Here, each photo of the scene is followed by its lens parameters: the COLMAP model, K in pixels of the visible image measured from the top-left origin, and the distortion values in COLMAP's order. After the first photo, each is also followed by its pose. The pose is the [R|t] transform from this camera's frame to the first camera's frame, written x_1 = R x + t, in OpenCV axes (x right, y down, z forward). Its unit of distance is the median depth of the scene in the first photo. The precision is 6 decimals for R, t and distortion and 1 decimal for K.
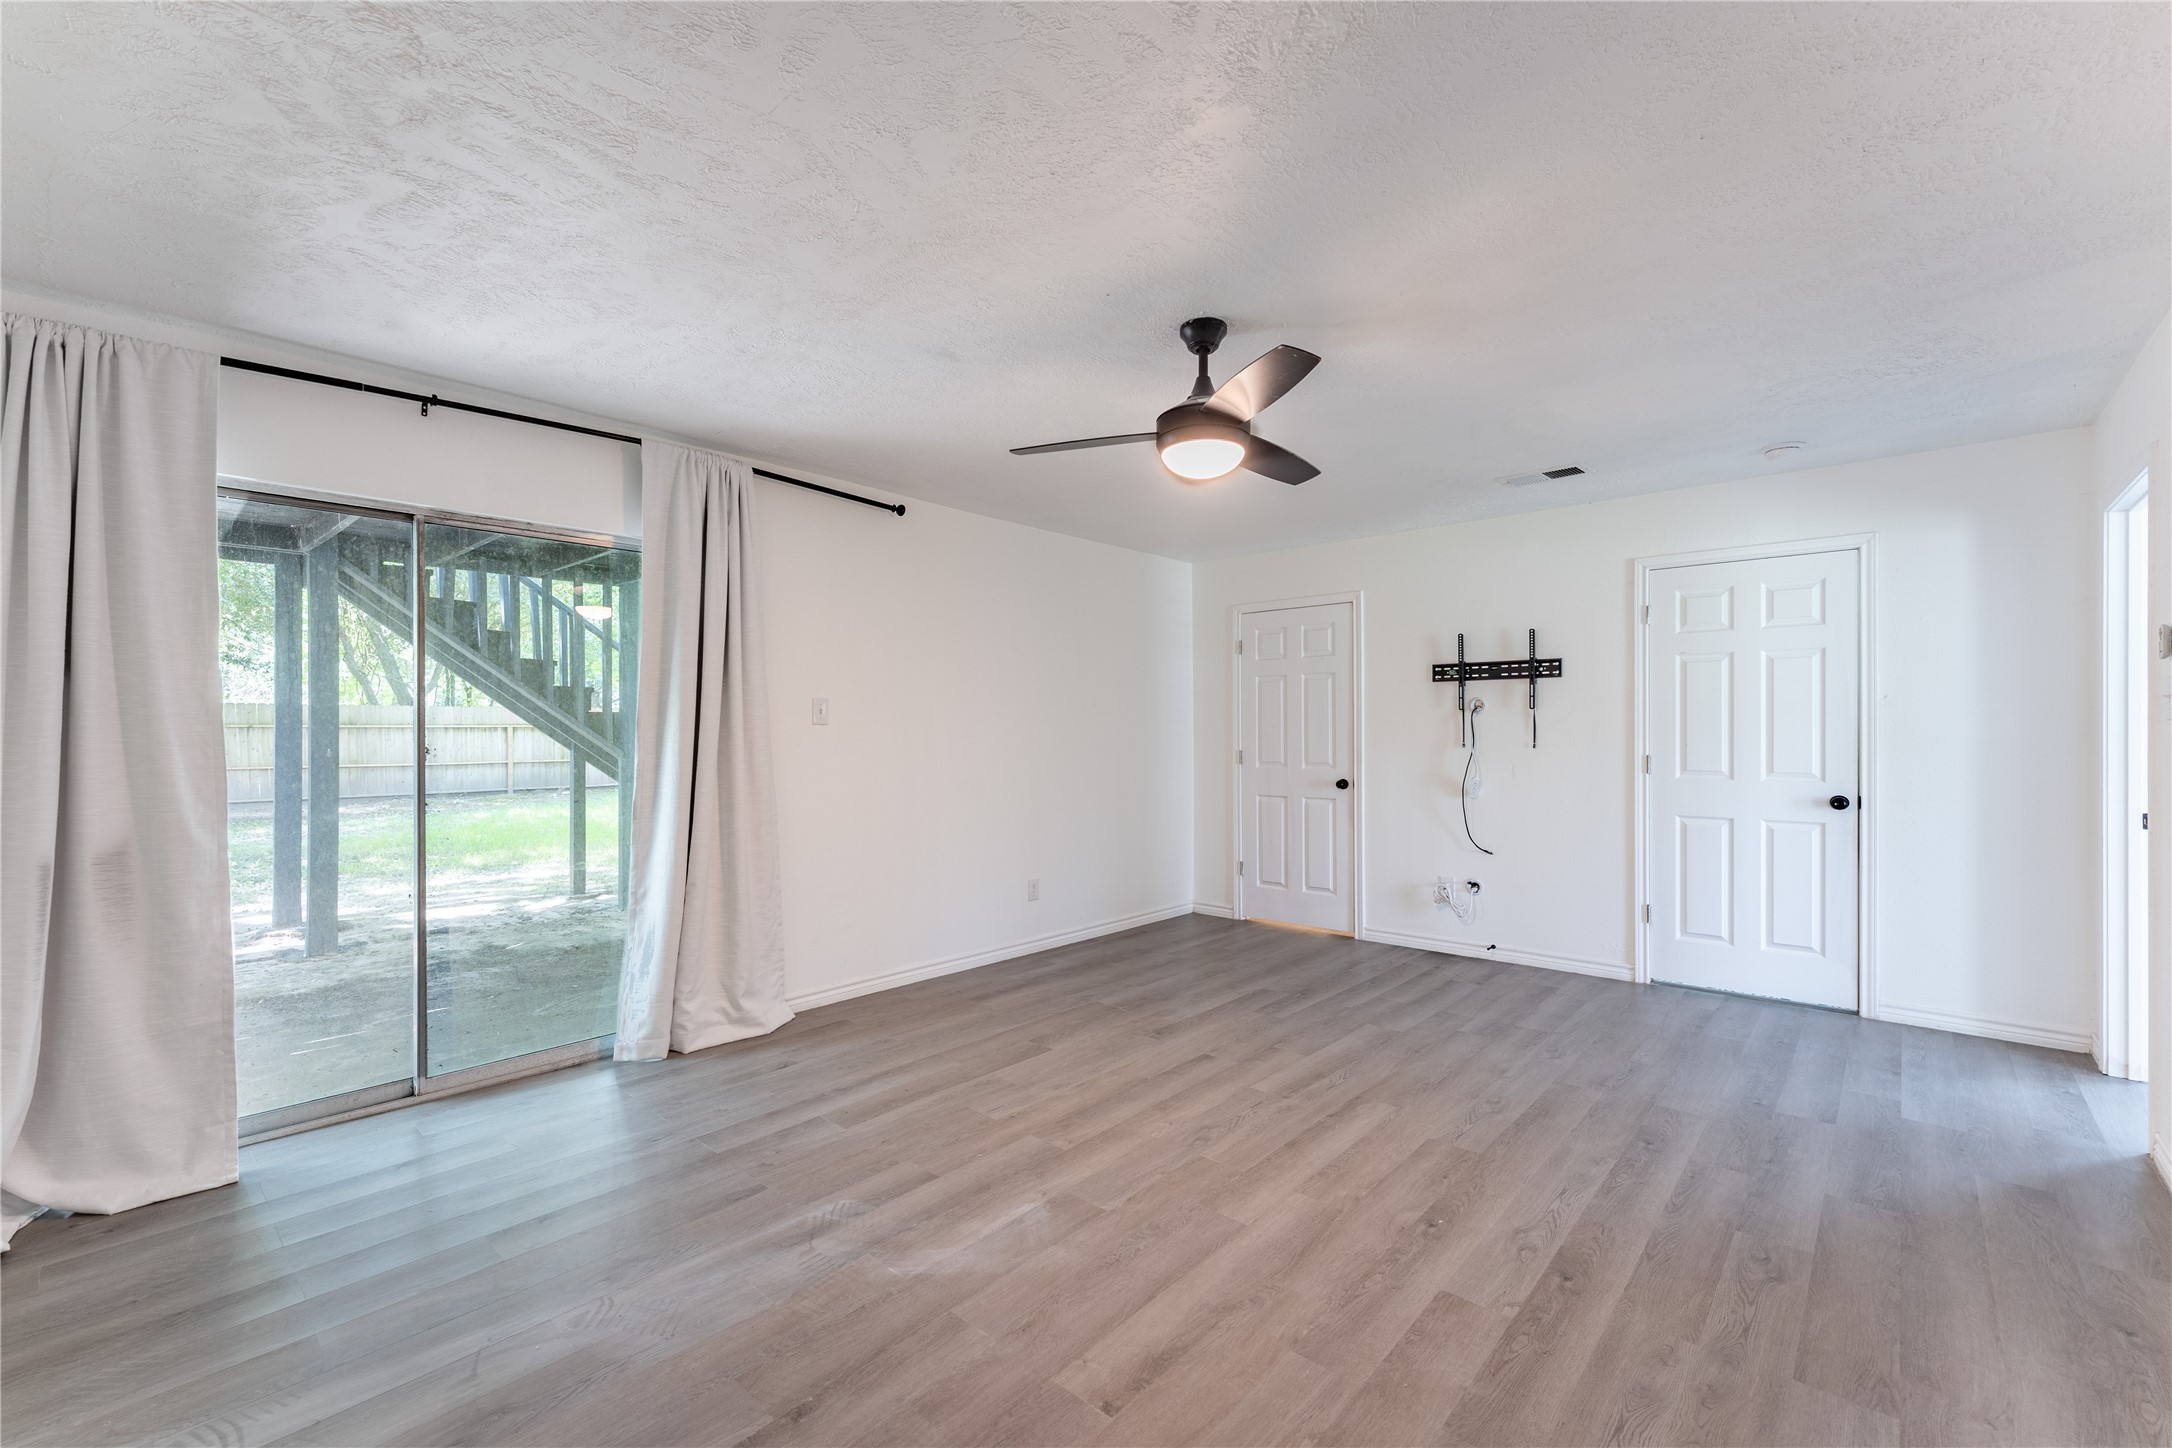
lens RADIAL K [[903.9, 0, 1088.2], [0, 903.9, 729.9], [0, 0, 1]] dist [-0.001634, -0.001604]
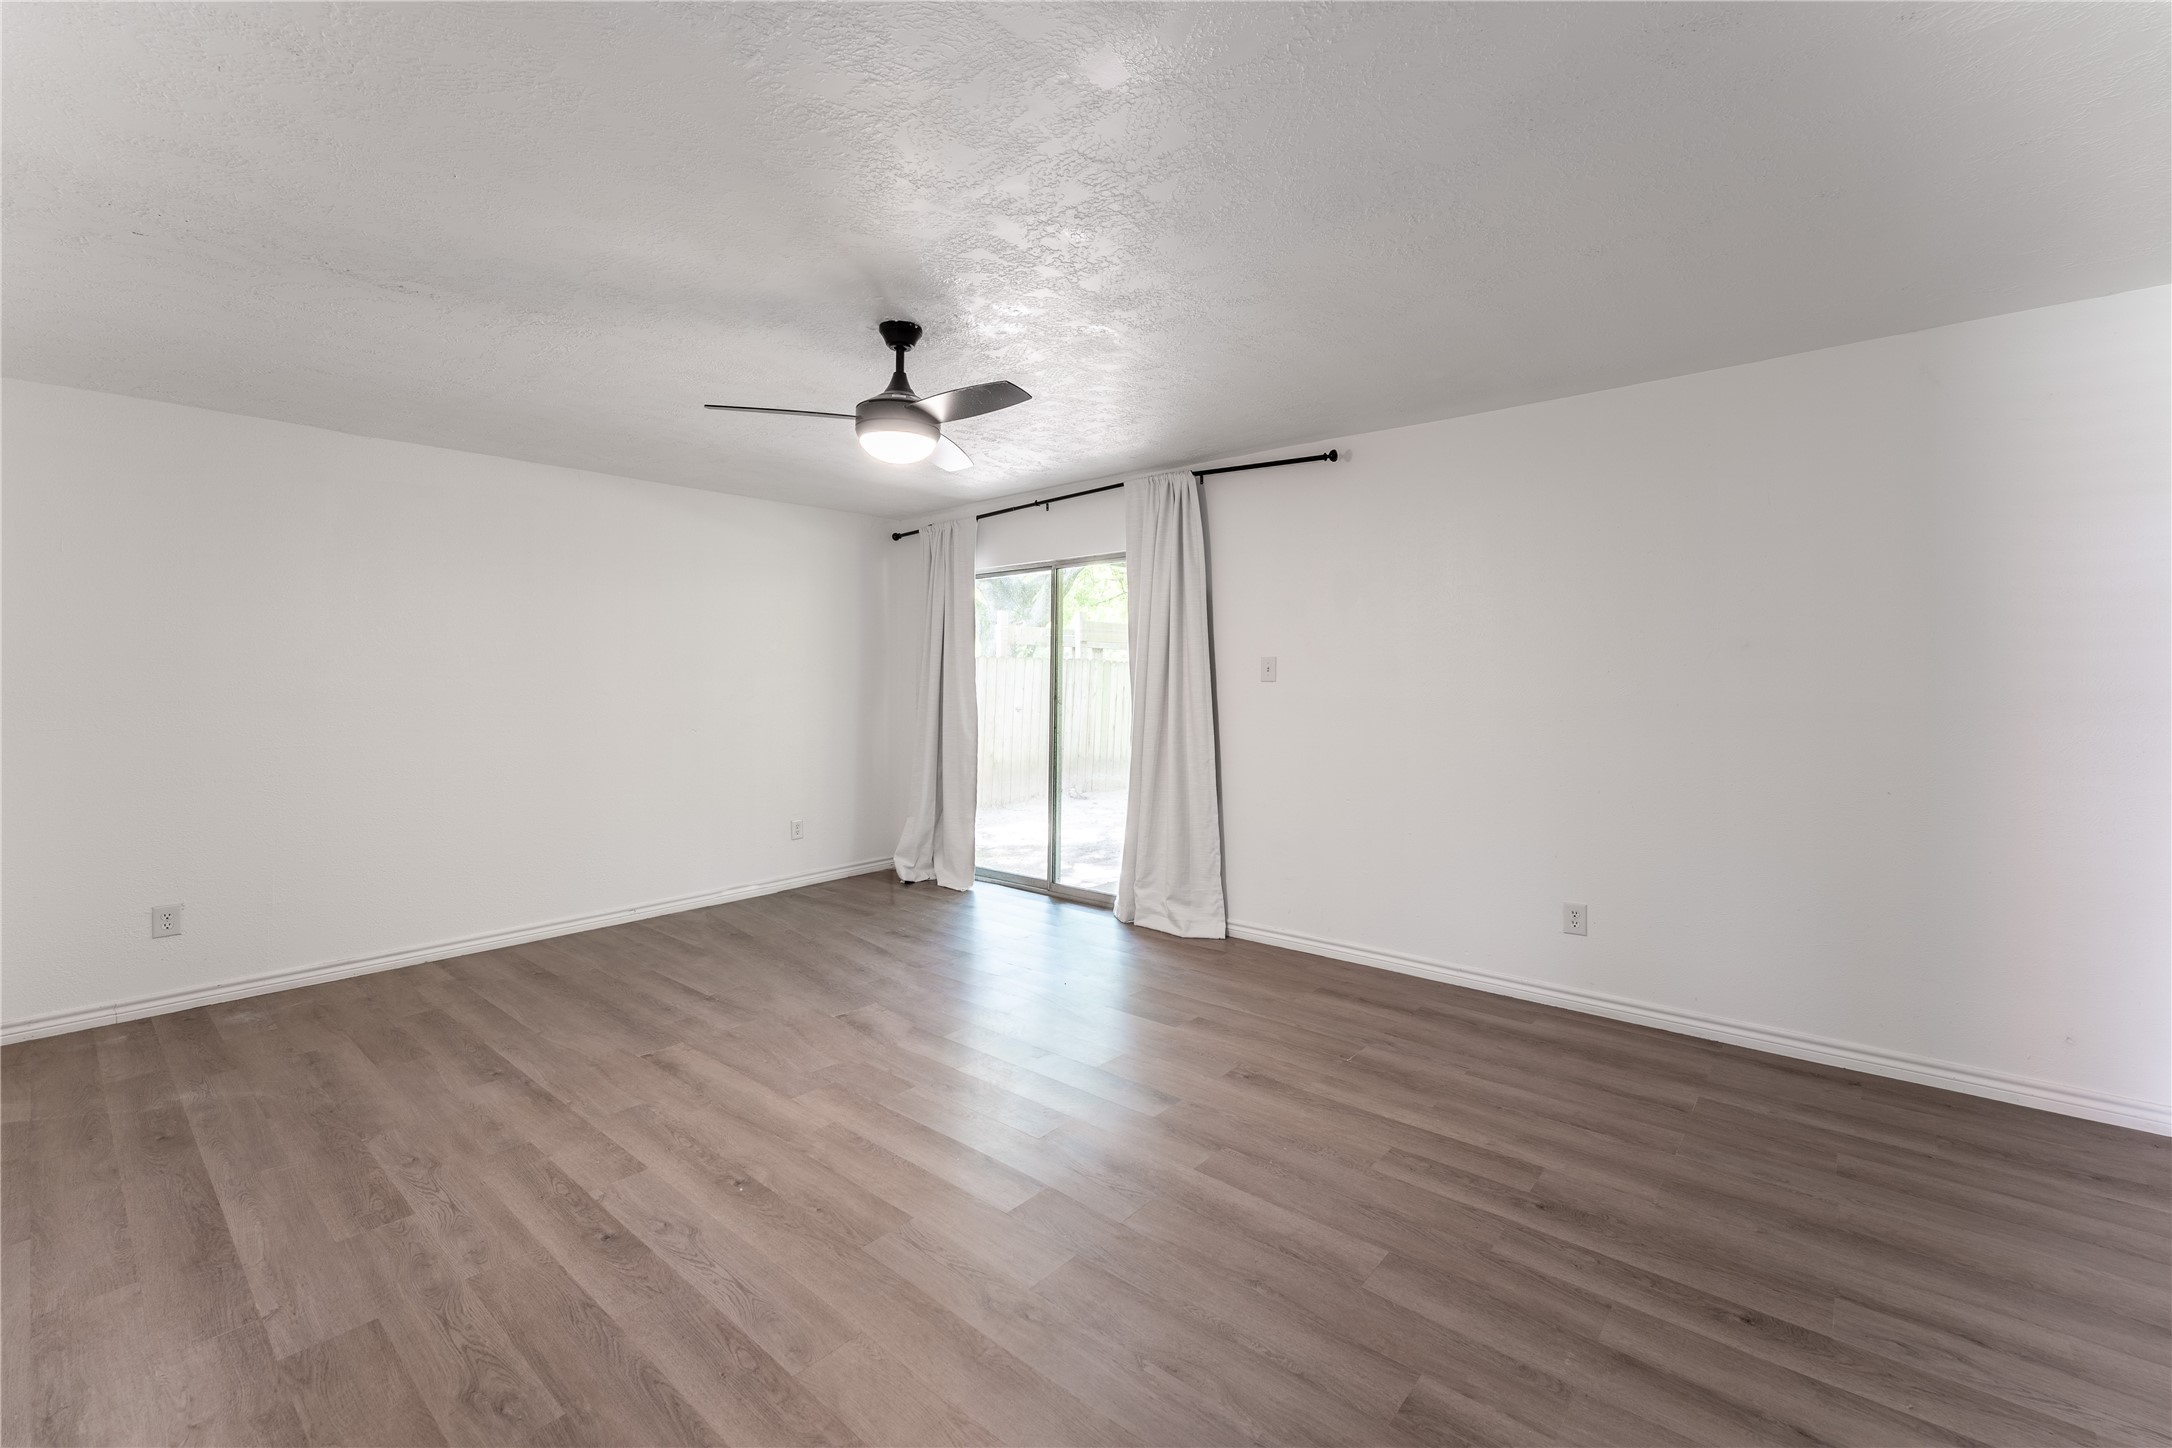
lens RADIAL K [[903.9, 0, 1087.9], [0, 903.9, 707.7], [0, 0, 1]] dist [-0.001634, -0.001604]
pose [[0.027870, 0.028381, -0.999209, 1.442562], [0.001715, 0.999594, 0.028440, -0.016123], [0.999610, -0.002506, 0.027810, 1.414920]]
